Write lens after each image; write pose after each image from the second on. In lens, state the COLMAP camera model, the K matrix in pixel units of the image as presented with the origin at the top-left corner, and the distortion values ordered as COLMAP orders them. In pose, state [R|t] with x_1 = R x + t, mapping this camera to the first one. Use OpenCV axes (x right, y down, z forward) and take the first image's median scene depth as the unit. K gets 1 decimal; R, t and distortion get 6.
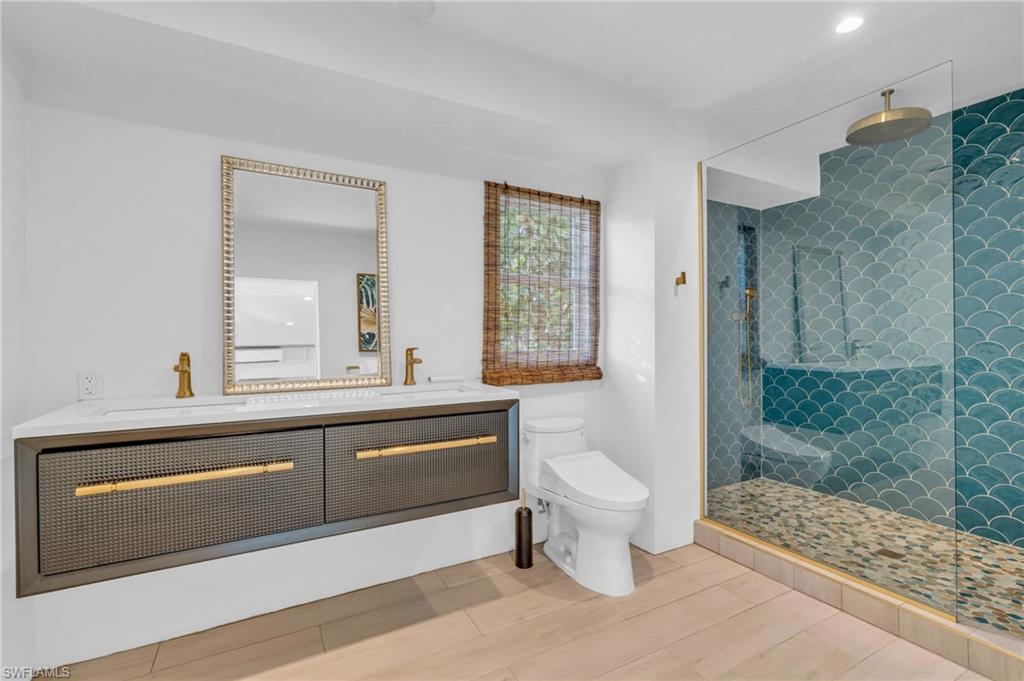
lens RADIAL K [[463.9, 0, 509.7], [0, 463.9, 338.1], [0, 0, 1]] dist [-0.001968, 0.001288]
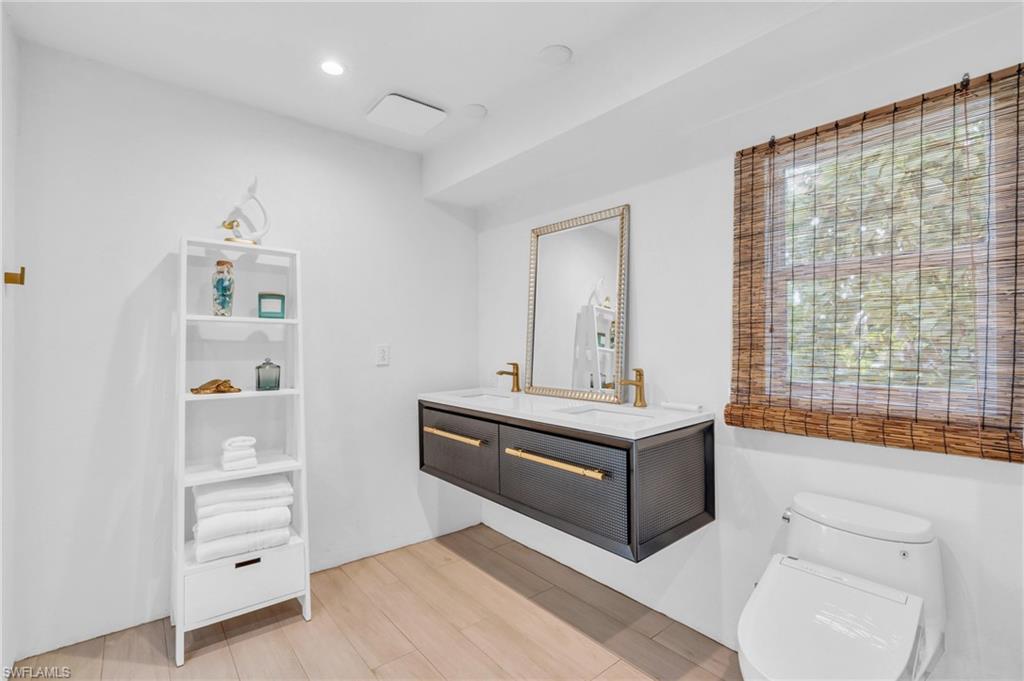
lens RADIAL K [[463.9, 0, 512.4], [0, 463.9, 339.0], [0, 0, 1]] dist [-0.001968, 0.001288]
pose [[0.194490, -0.001218, -0.980904, 0.609706], [0.003522, 0.999994, -0.000543, -0.036119], [0.980898, -0.003349, 0.194493, 0.493396]]
